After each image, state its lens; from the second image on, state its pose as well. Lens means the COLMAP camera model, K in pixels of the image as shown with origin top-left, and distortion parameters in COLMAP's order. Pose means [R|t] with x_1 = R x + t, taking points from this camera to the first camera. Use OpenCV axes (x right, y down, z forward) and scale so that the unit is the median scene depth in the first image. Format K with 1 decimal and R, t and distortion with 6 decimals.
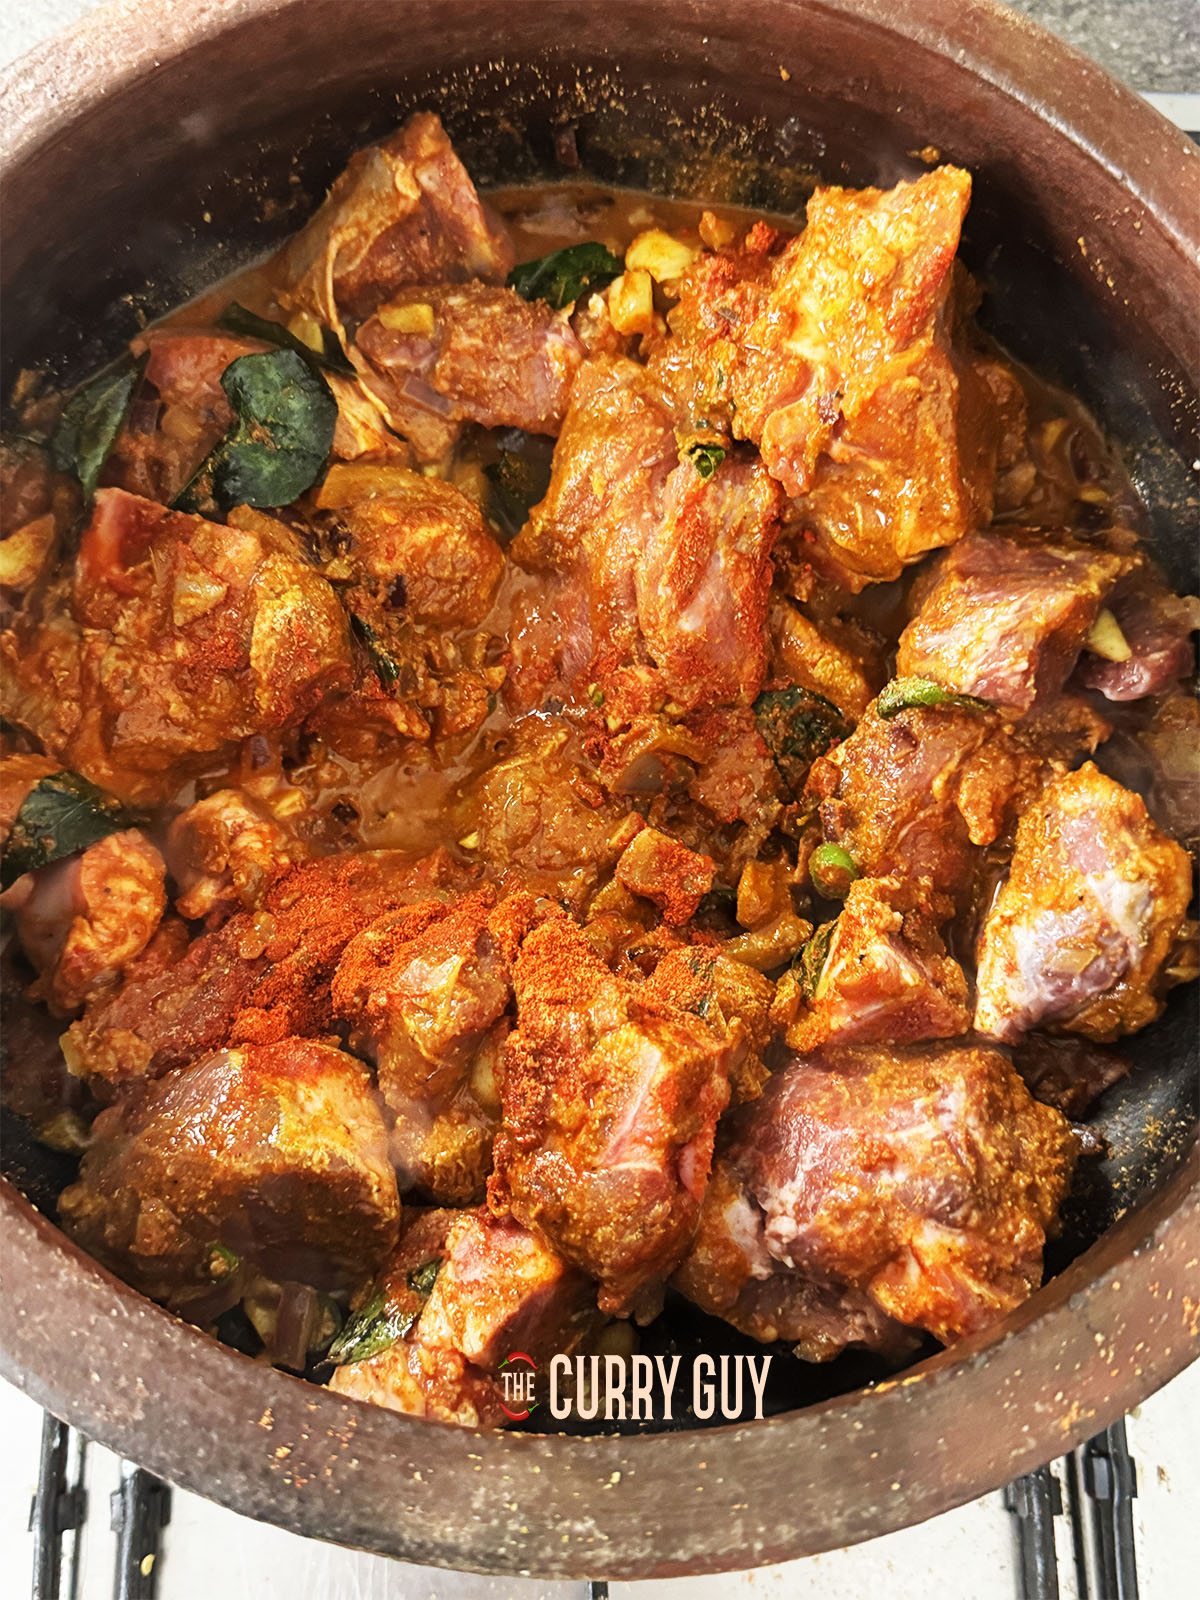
lens RADIAL K [[1793.6, 0, 616.6], [0, 1793.6, 813.4], [0, 0, 1]] dist [-0.054323, 0.000000]
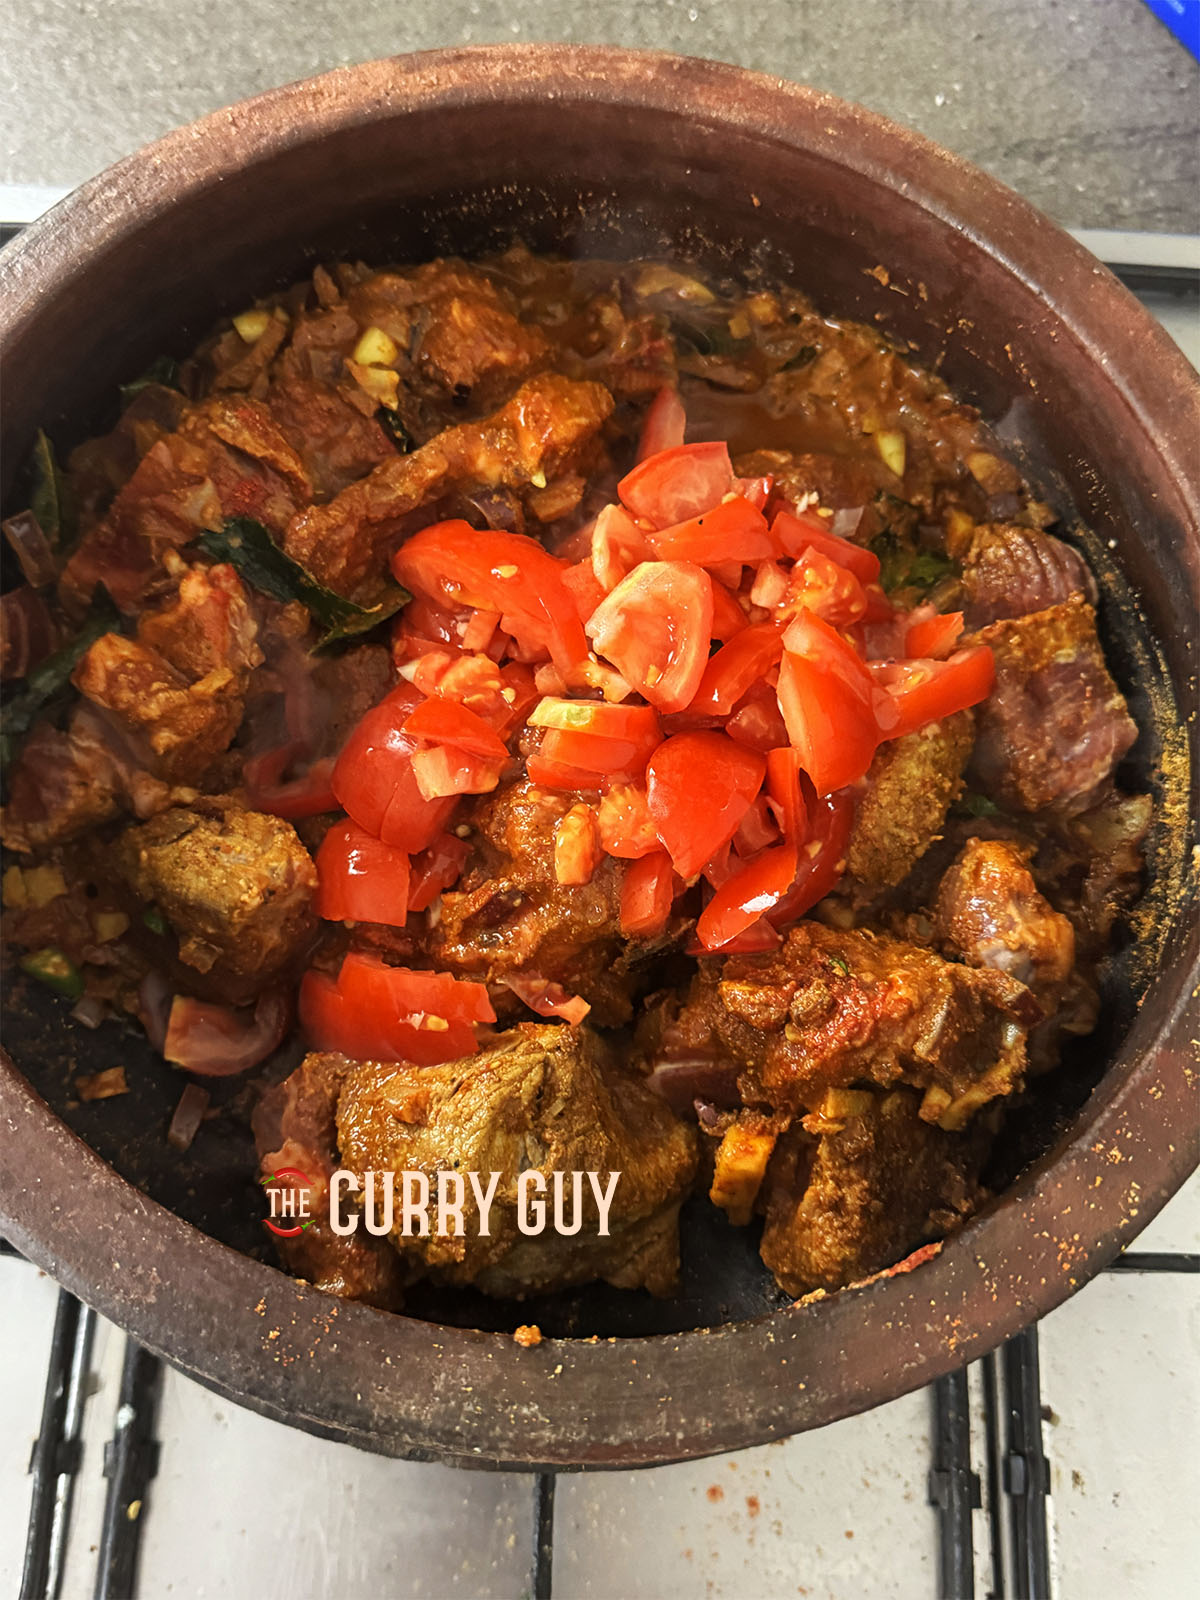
lens RADIAL K [[1793.6, 0, 605.9], [0, 1793.6, 806.3], [0, 0, 1]] dist [-0.054323, 0.000000]
pose [[0.999327, 0.030353, -0.020604, 0.042732], [-0.031793, 0.996780, -0.073619, 0.090862], [0.018304, 0.074225, 0.997074, -0.182454]]
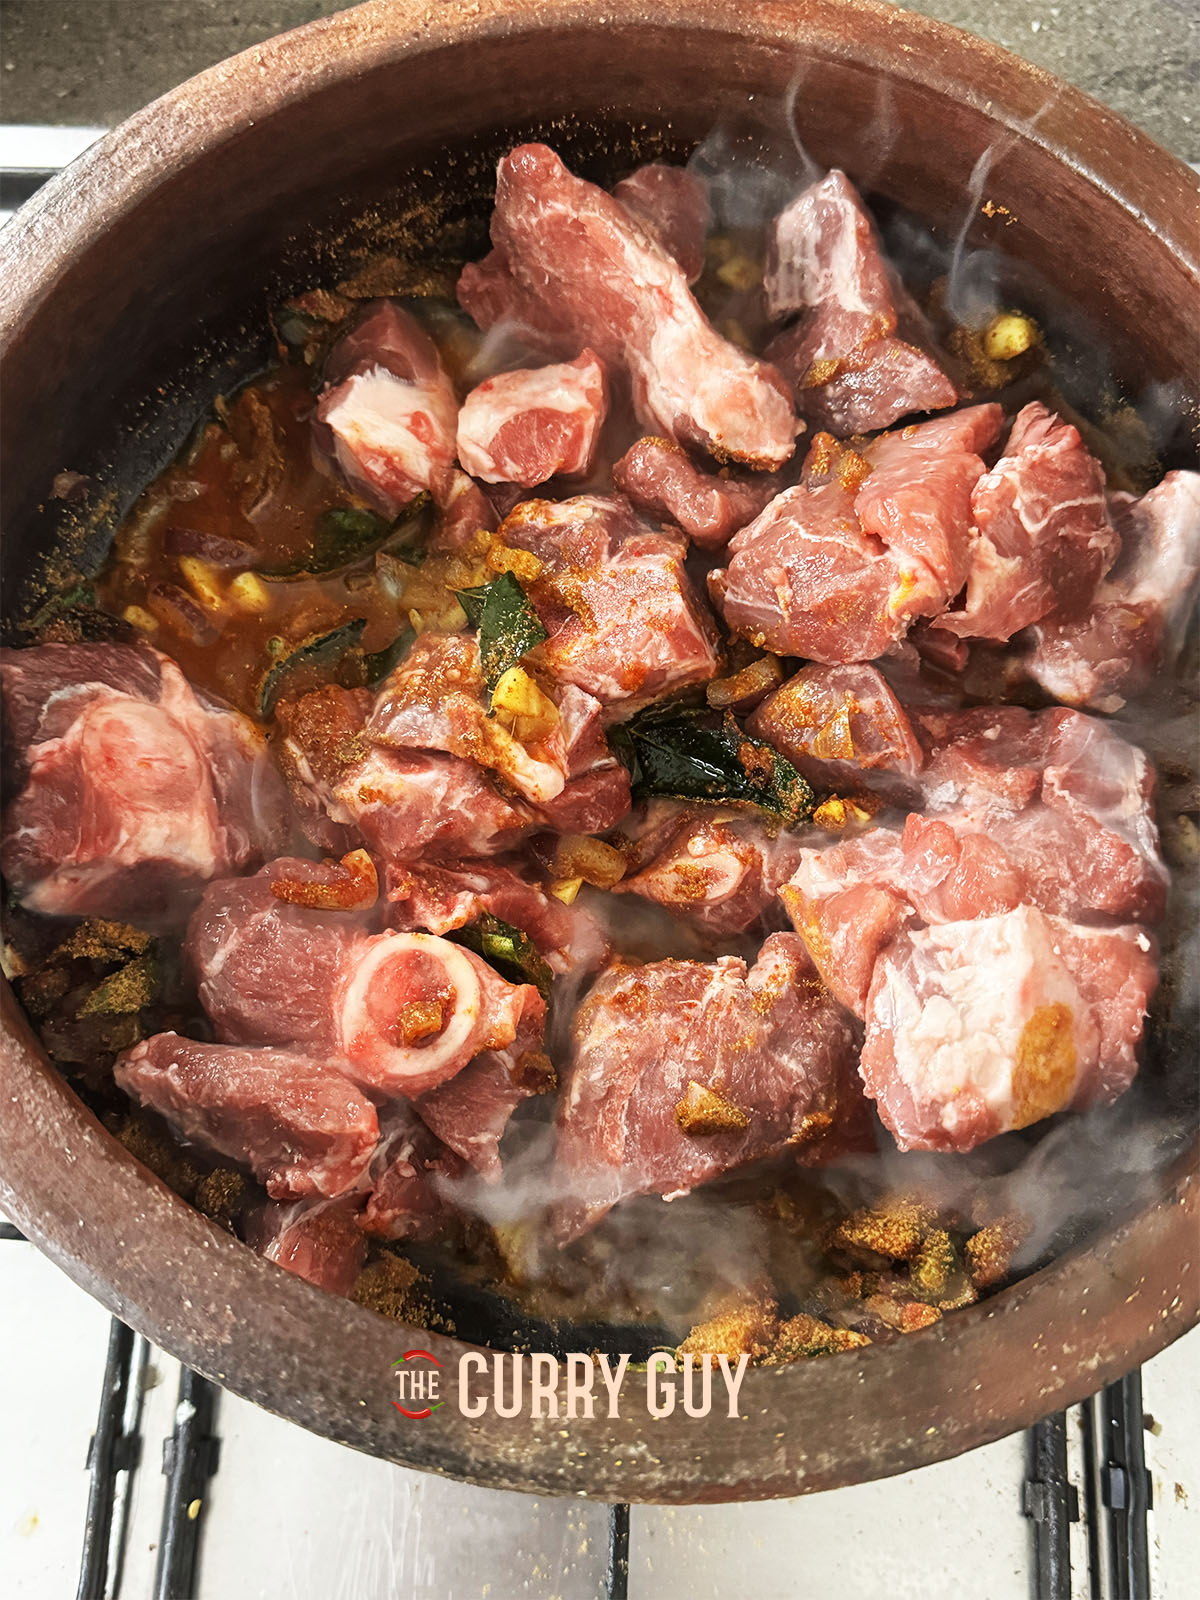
lens RADIAL K [[1793.6, 0, 576.6], [0, 1793.6, 806.5], [0, 0, 1]] dist [-0.054323, 0.000000]
pose [[0.998838, 0.002301, -0.048130, -0.004094], [-0.004523, 0.998927, -0.046101, 0.061918], [0.047972, 0.046265, 0.997777, -0.088822]]
